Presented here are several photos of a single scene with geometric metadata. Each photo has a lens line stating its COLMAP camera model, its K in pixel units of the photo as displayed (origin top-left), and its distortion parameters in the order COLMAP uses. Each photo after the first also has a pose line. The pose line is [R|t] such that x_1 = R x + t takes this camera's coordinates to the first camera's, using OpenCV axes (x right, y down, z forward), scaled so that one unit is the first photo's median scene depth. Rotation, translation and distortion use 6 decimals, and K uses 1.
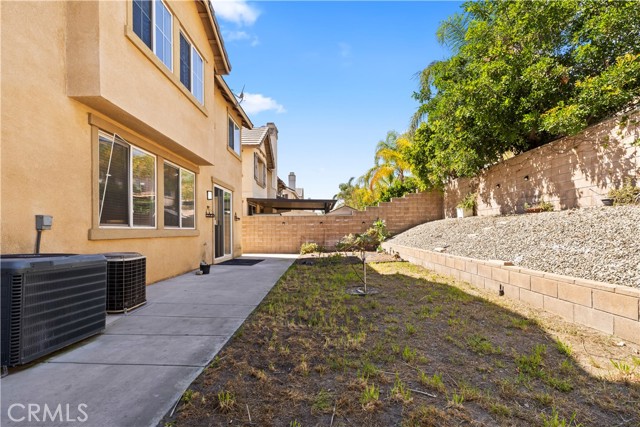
lens RADIAL K [[275.4, 0, 315.8], [0, 275.4, 233.6], [0, 0, 1]] dist [0.000553, -0.000215]
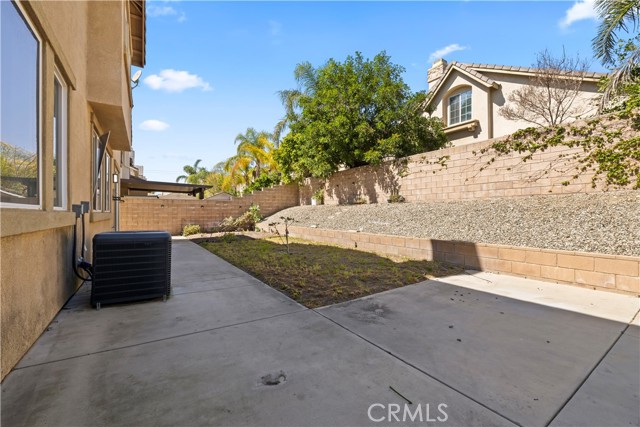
lens RADIAL K [[268.4, 0, 316.6], [0, 268.4, 212.6], [0, 0, 1]] dist [0.000237, 0.000061]
pose [[0.826840, 0.007208, 0.562390, -0.346517], [0.000534, 0.999907, -0.013600, -0.000204], [-0.562436, 0.011546, 0.826760, -0.237180]]
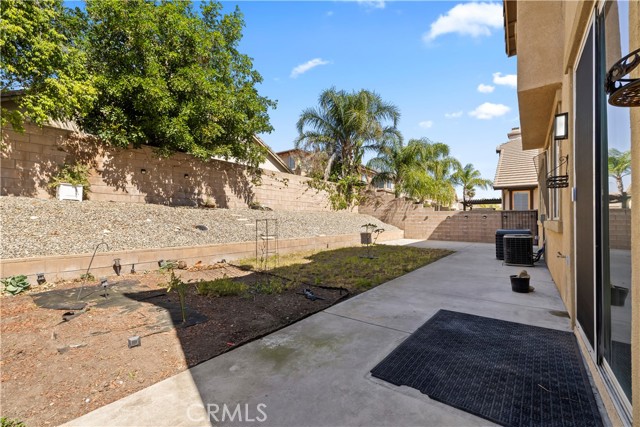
lens RADIAL K [[272.9, 0, 319.7], [0, 272.9, 218.6], [0, 0, 1]] dist [-0.000006, 0.000138]
pose [[-0.812049, 0.007846, 0.583537, -0.350618], [0.008990, 0.999959, -0.000935, -0.016840], [-0.583520, 0.004487, -0.812086, 1.568832]]
